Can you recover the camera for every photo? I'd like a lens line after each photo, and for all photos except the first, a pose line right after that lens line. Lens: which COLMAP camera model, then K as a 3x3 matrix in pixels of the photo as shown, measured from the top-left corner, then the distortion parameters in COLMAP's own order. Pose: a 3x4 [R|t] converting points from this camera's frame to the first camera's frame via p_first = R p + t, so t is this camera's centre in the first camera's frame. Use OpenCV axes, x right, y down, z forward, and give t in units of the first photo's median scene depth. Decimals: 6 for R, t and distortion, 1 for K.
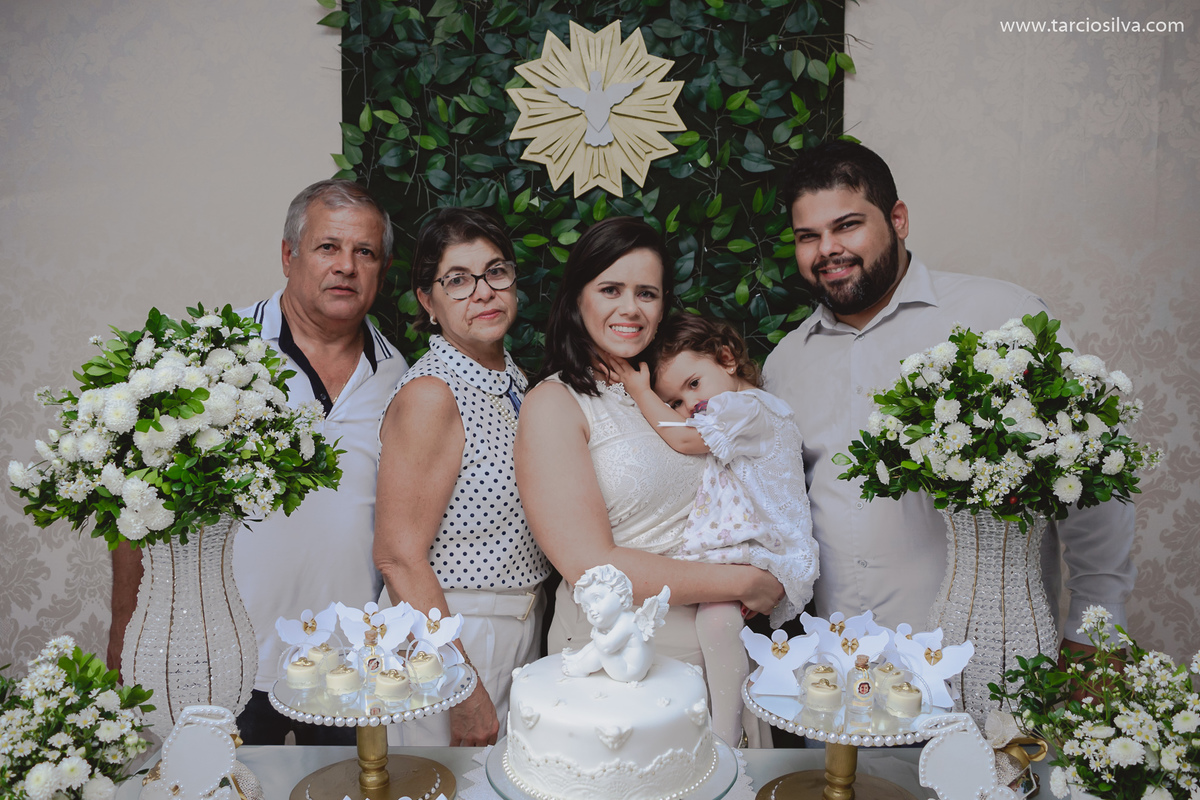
lens RADIAL K [[897.5, 0, 604.9], [0, 897.5, 402.2], [0, 0, 1]] dist [-0.062475, 0.008263]
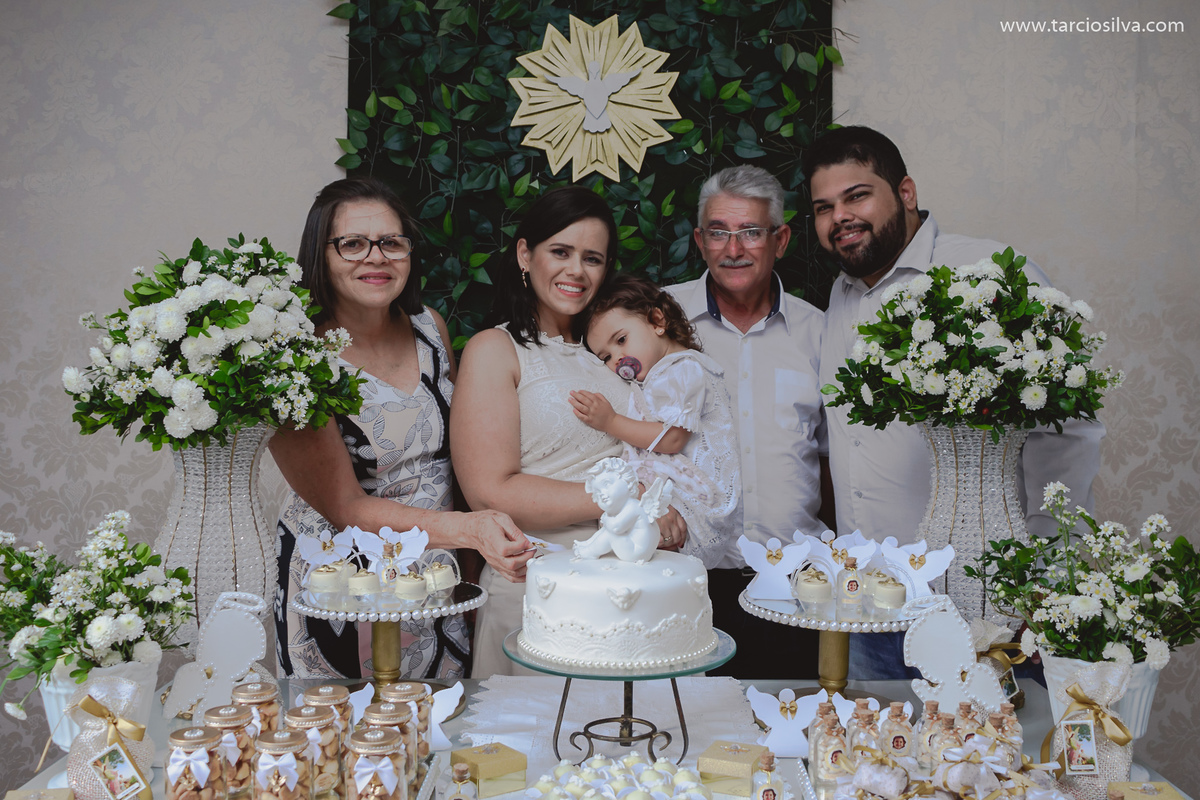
lens RADIAL K [[992.9, 0, 596.1], [0, 992.9, 397.6], [0, 0, 1]] dist [-0.053067, -0.005527]
pose [[0.999927, 0.004587, 0.011190, -0.031481], [-0.003689, 0.996866, -0.079023, 0.181206], [-0.011517, 0.078976, 0.996810, -0.196674]]
